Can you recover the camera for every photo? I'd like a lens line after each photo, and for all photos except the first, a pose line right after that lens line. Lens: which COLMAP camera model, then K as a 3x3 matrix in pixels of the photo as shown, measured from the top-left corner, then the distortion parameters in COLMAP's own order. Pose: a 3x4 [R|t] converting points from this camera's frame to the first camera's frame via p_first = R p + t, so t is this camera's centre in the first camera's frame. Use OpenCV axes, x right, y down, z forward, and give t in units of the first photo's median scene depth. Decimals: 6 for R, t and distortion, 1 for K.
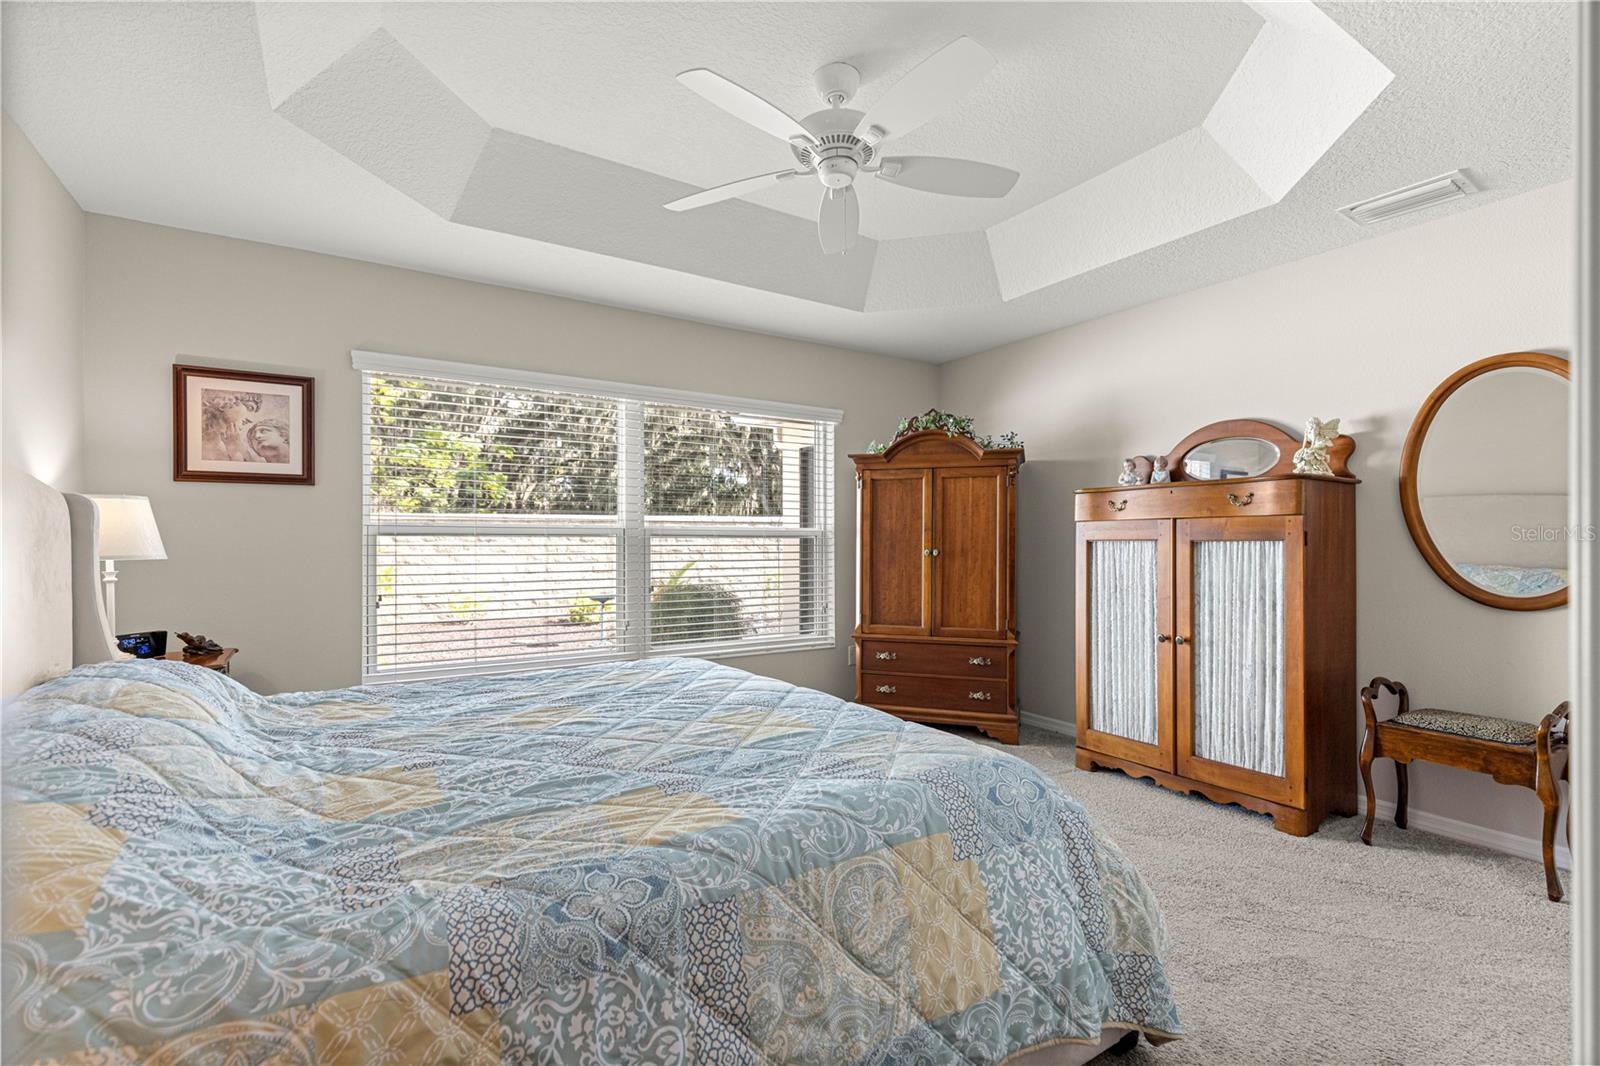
lens RADIAL K [[718.5, 0, 792.5], [0, 718.5, 537.9], [0, 0, 1]] dist [0.008399, -0.000008]
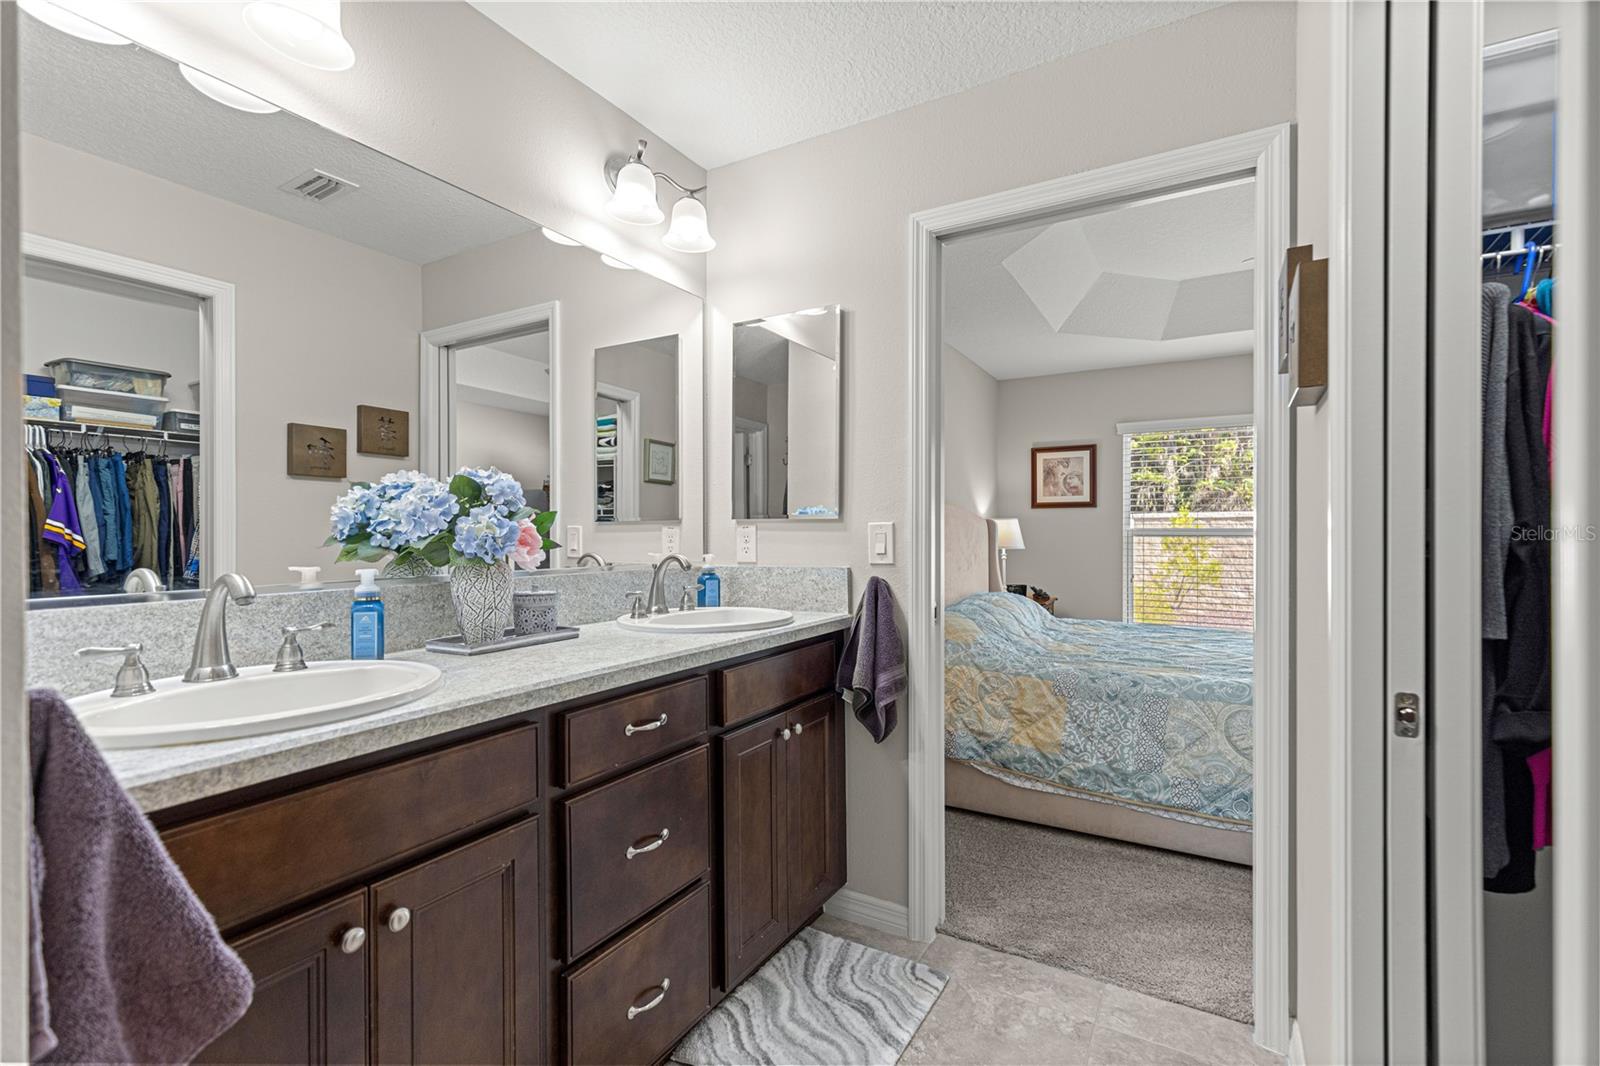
lens RADIAL K [[722.4, 0, 796.7], [0, 722.4, 519.7], [0, 0, 1]] dist [0.007946, -0.000262]
pose [[0.466137, -0.014157, -0.884599, 0.590578], [-0.002016, 0.999852, -0.017063, -0.015637], [0.884710, 0.009737, 0.466040, -0.478887]]
